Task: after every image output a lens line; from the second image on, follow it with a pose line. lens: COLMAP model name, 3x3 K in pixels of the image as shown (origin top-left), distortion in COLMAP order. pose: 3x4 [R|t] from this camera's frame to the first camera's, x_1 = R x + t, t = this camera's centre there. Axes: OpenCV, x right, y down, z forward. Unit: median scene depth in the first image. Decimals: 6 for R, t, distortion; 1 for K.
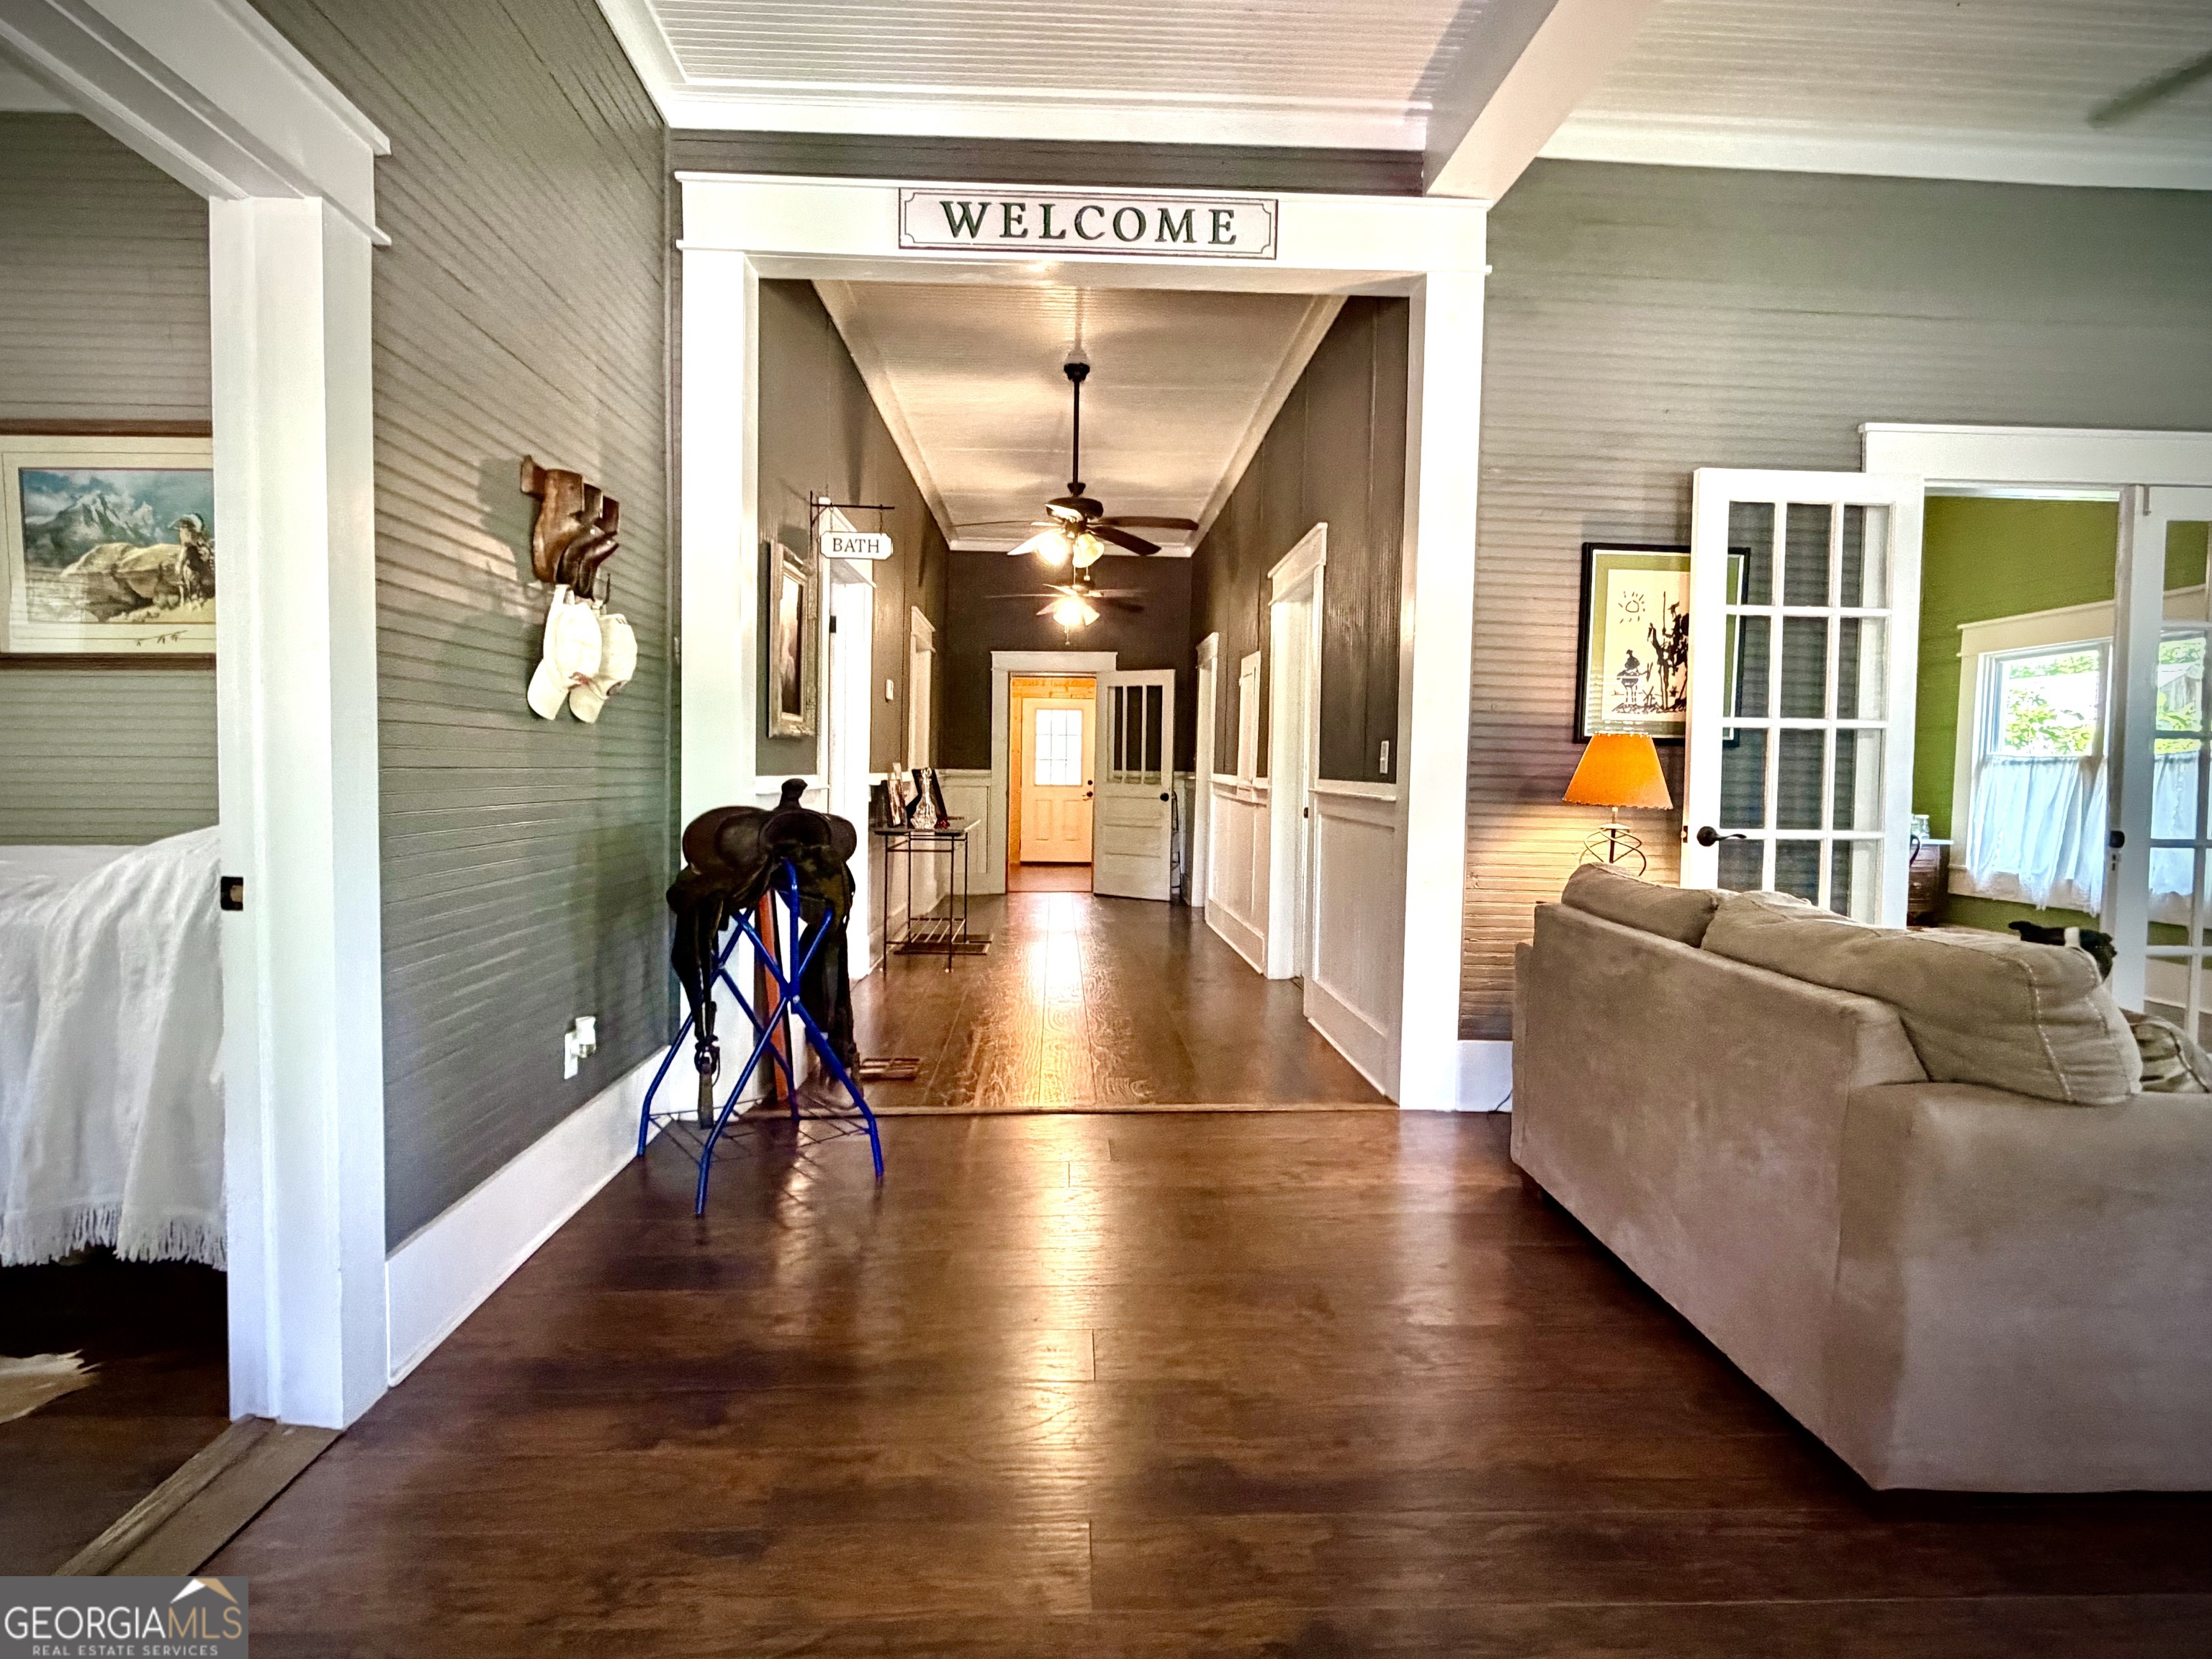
lens RADIAL K [[1152.5, 0, 1104.9], [0, 1152.5, 828.2], [0, 0, 1]] dist [0.003946, 0.000204]
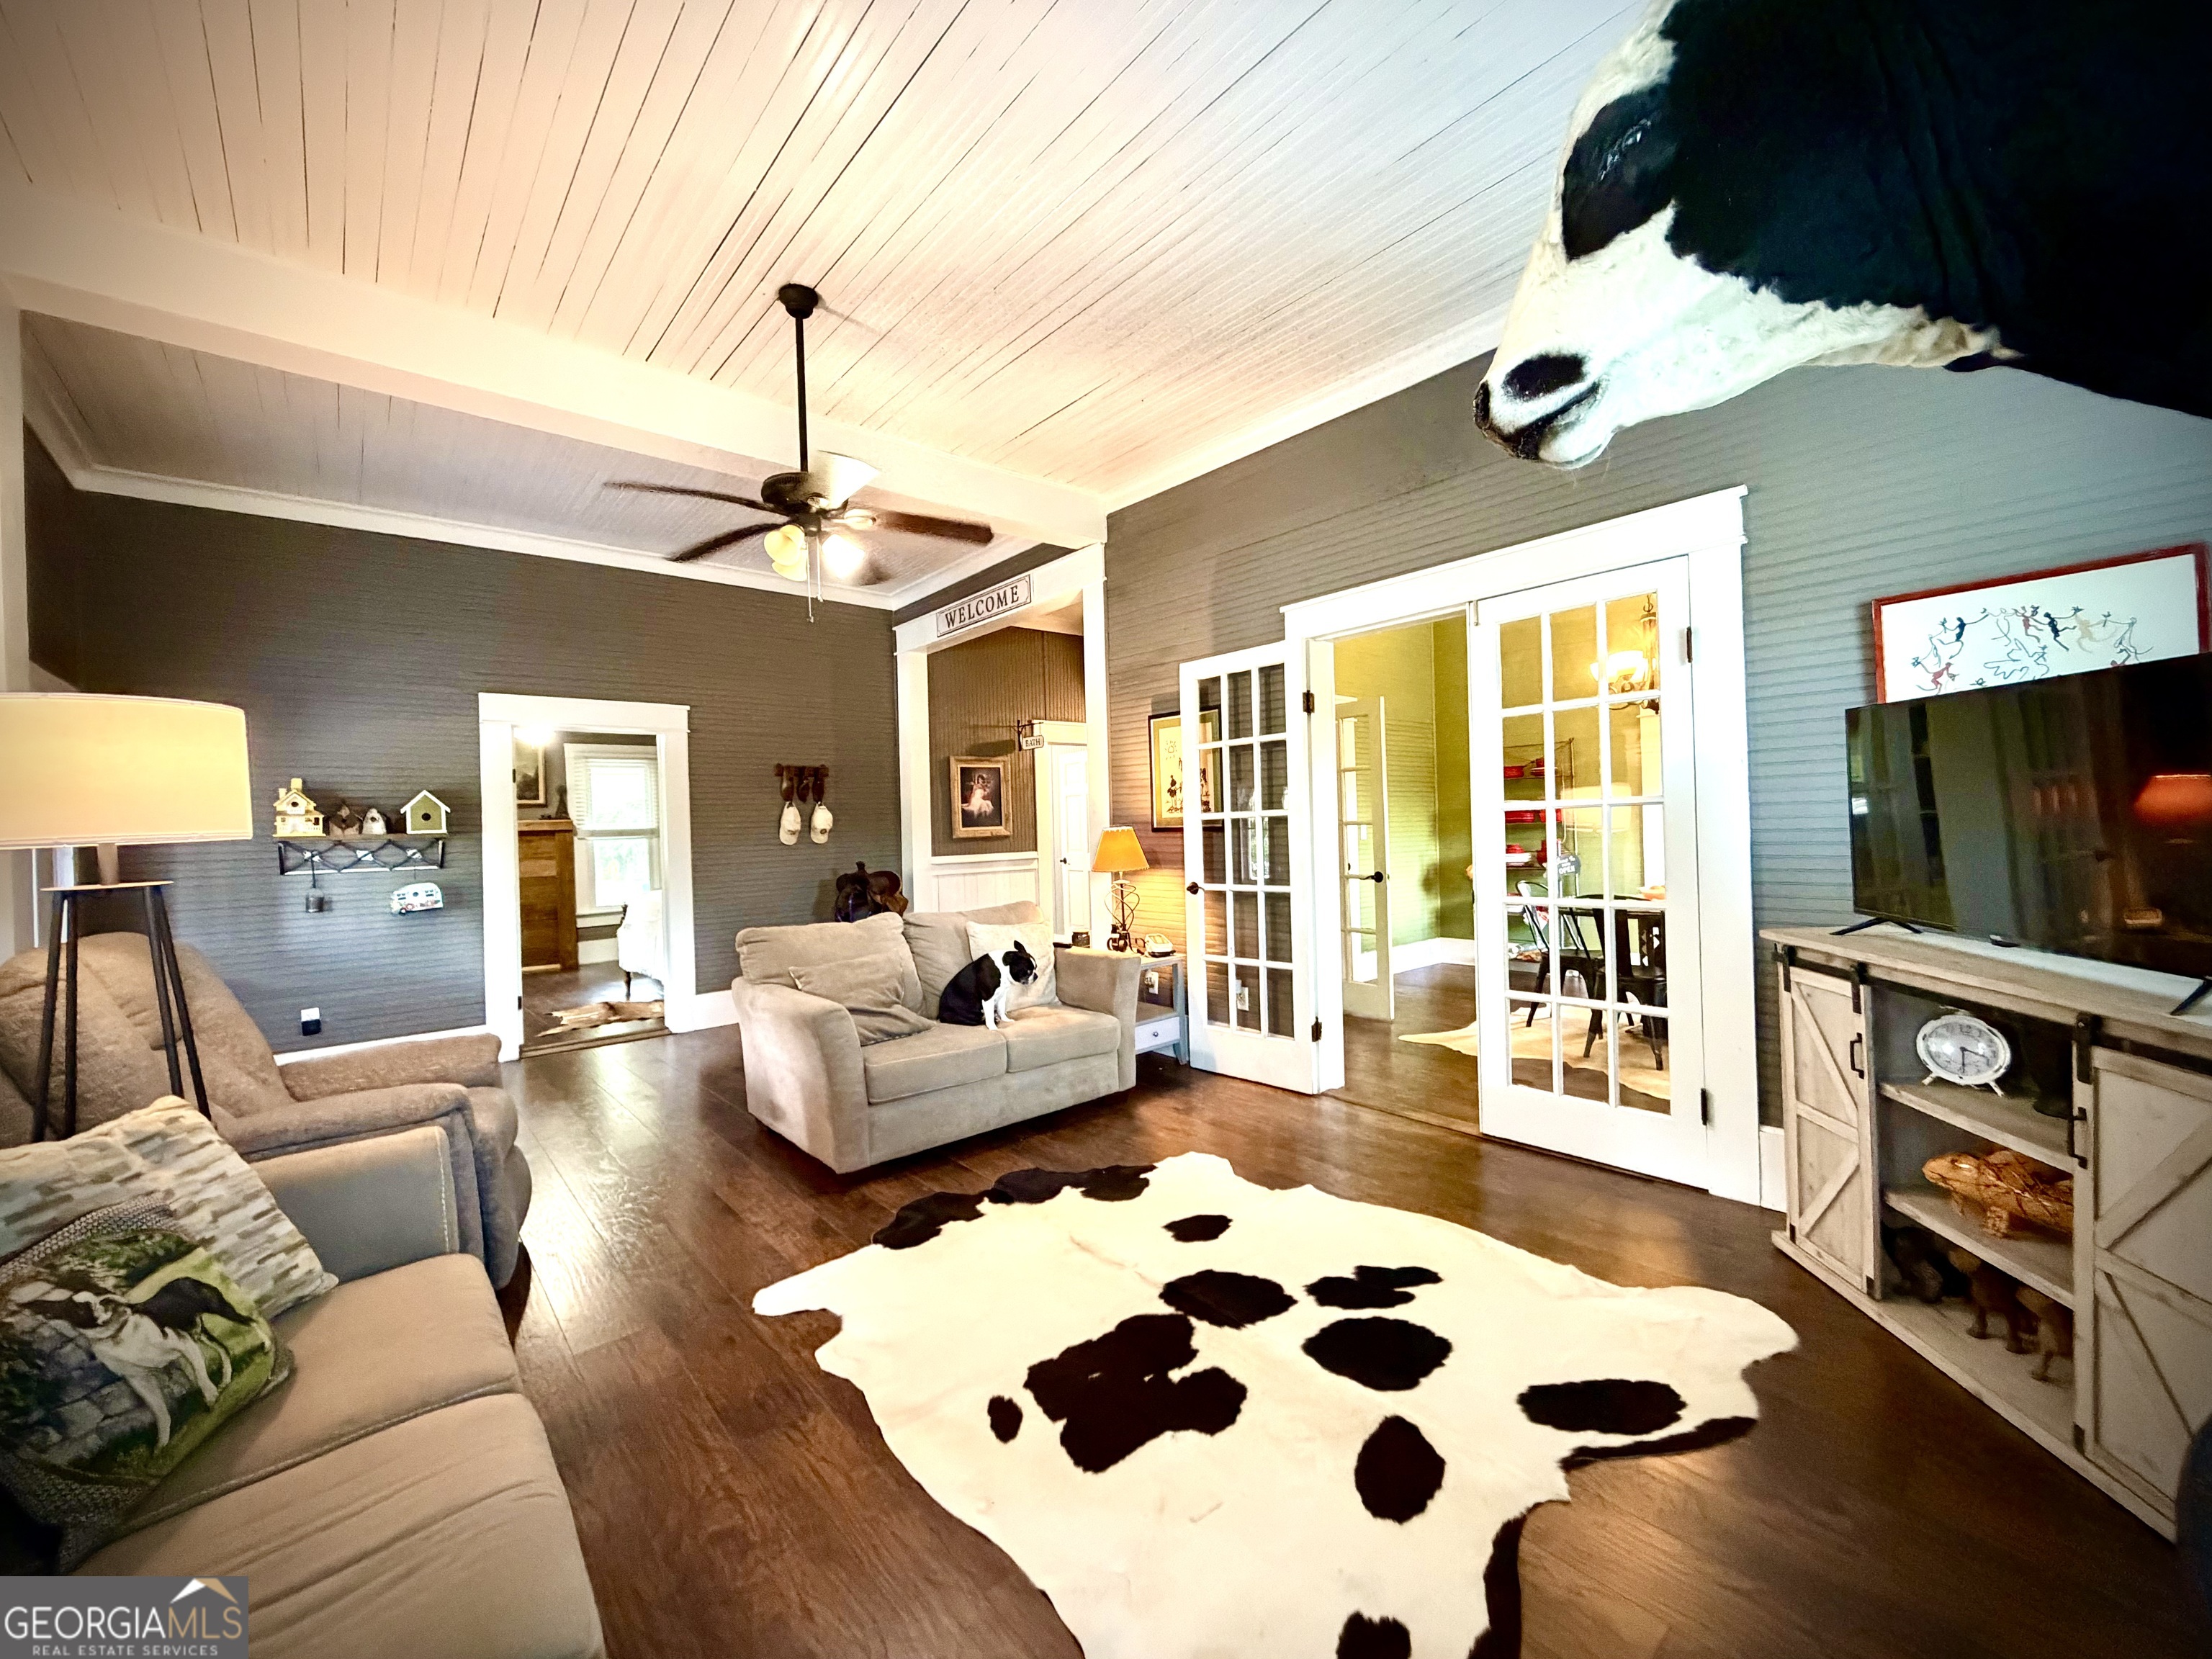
lens RADIAL K [[882.6, 0, 1104.6], [0, 882.6, 822.0], [0, 0, 1]] dist [0.000341, -0.000242]
pose [[0.621720, -0.042513, -0.782085, 0.947536], [0.004542, 0.998705, -0.050677, -0.015505], [0.783226, 0.027955, 0.621108, 0.092155]]
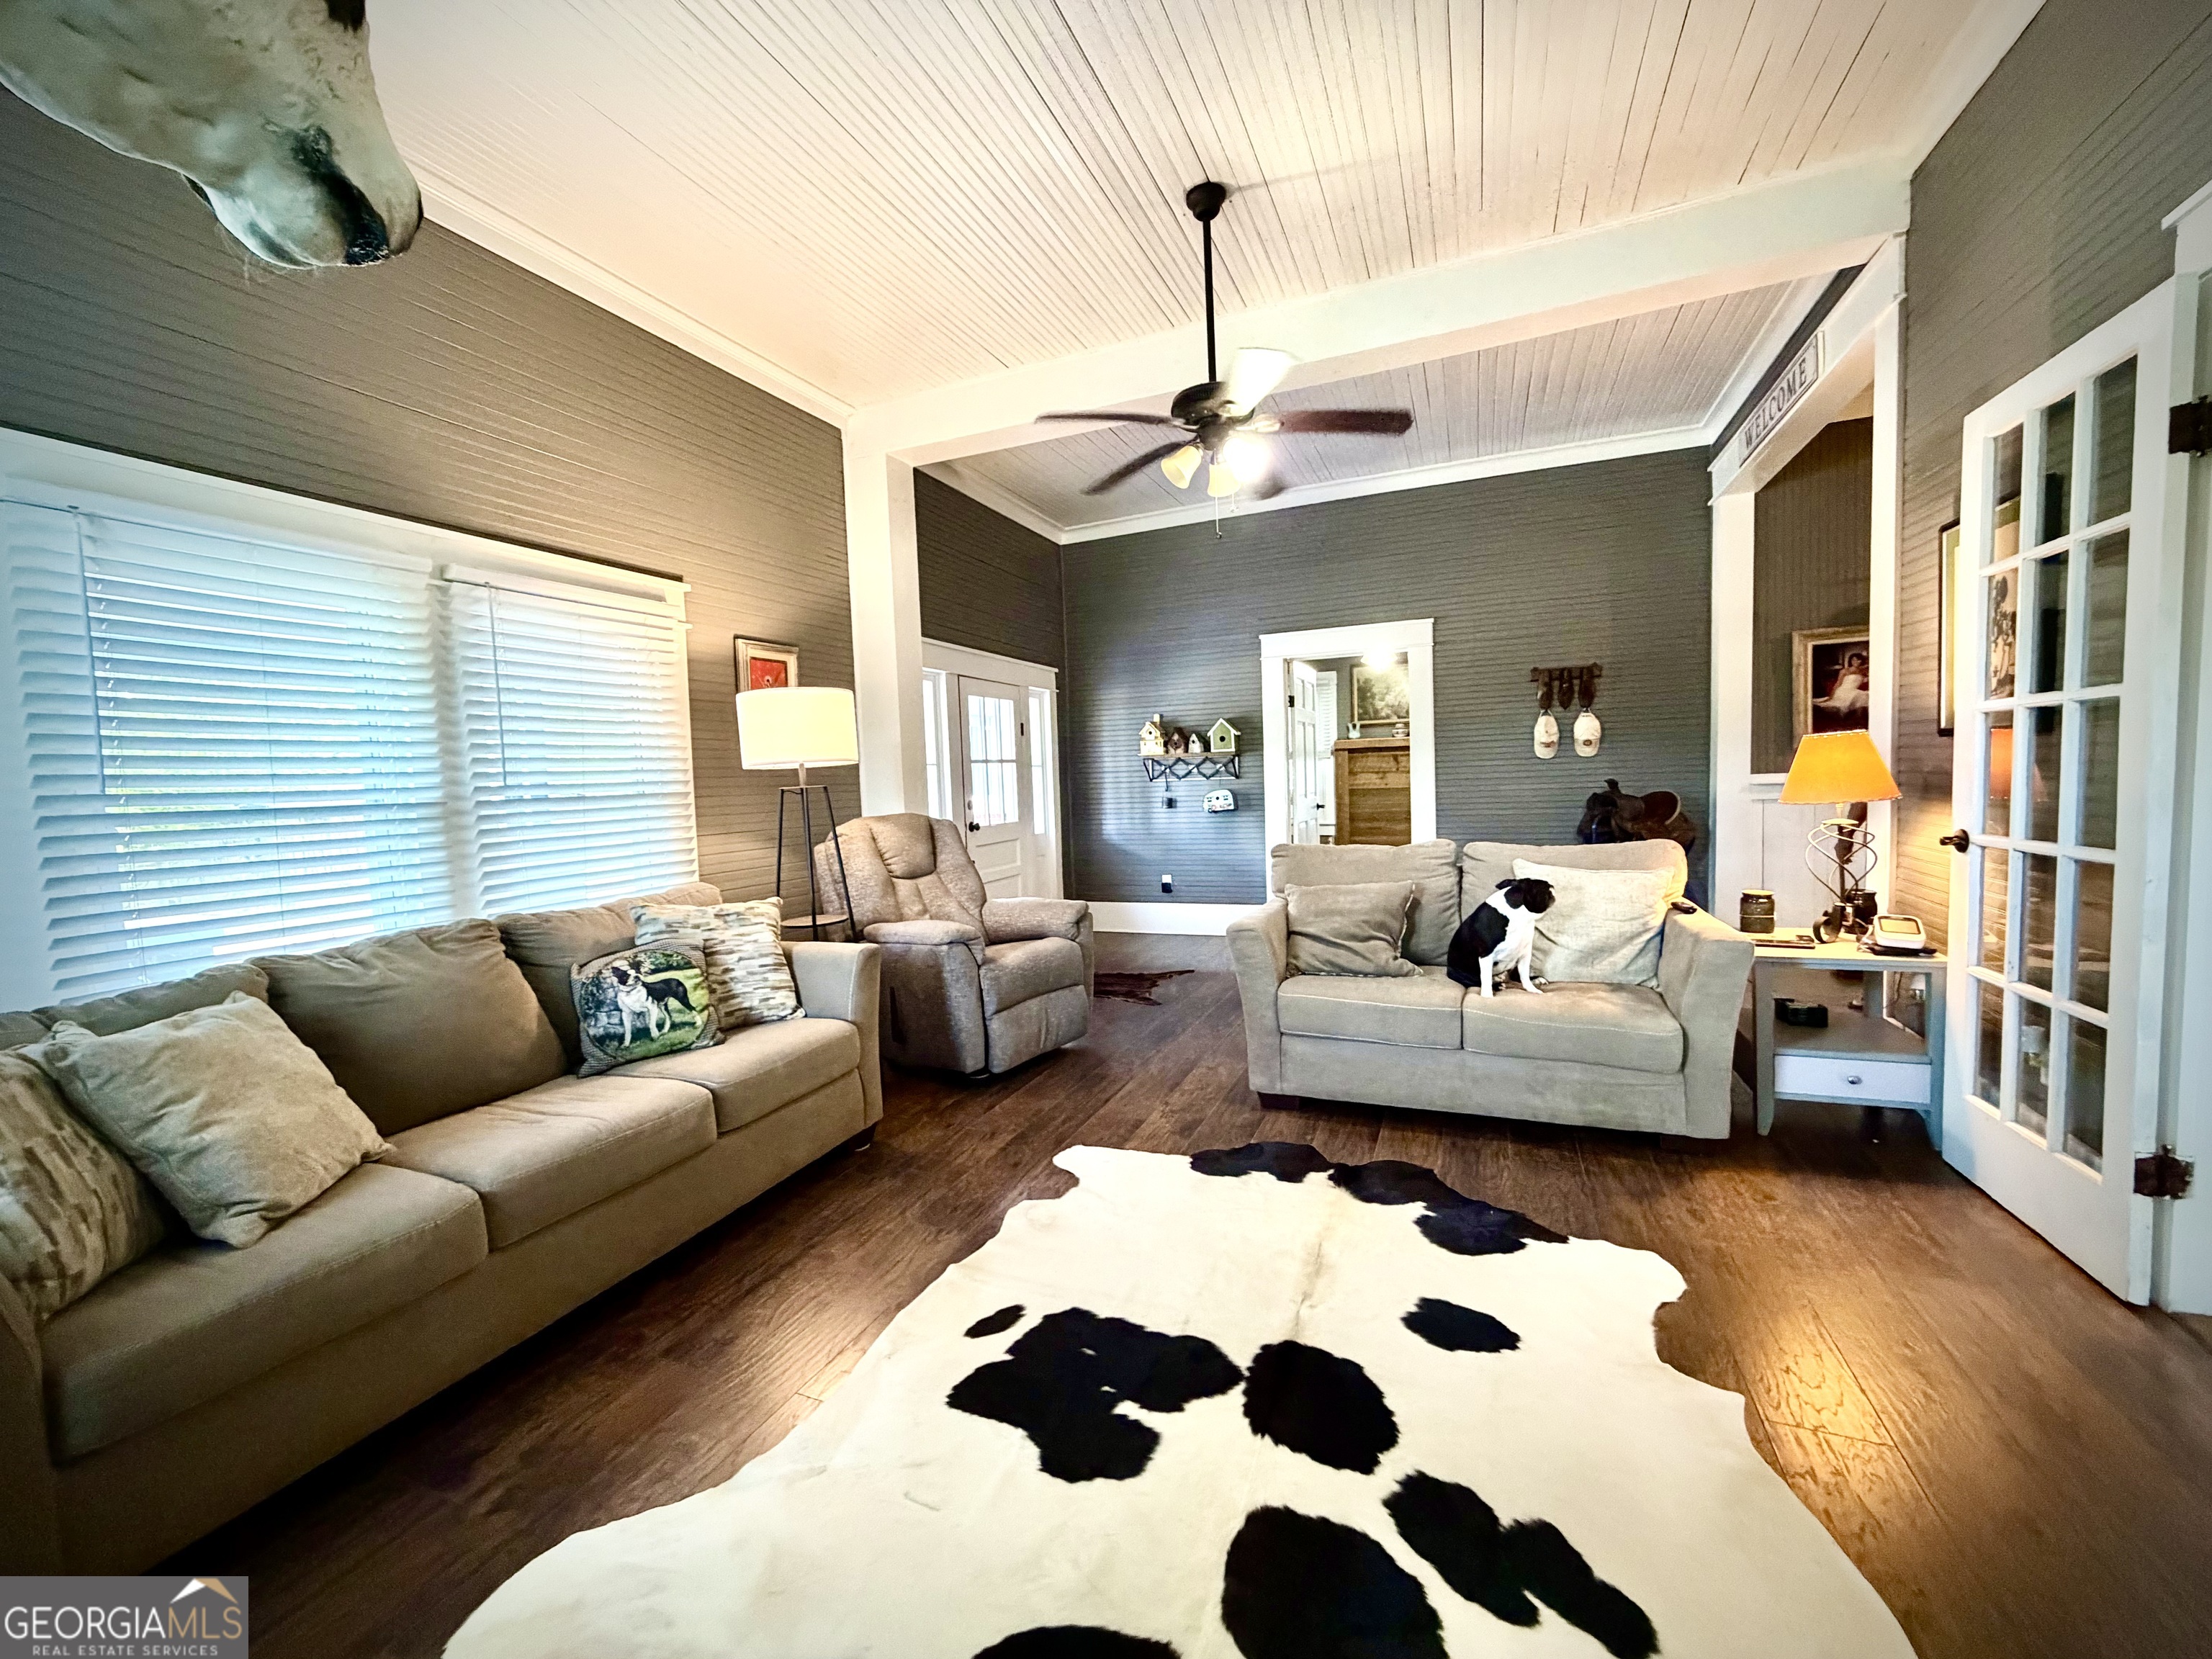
lens RADIAL K [[882.6, 0, 1101.9], [0, 882.6, 825.0], [0, 0, 1]] dist [0.000341, -0.000242]
pose [[-0.430244, 0.048431, -0.901412, 0.937866], [-0.013385, 0.998108, 0.060015, -0.023897], [0.902613, 0.037886, -0.428782, 0.471901]]
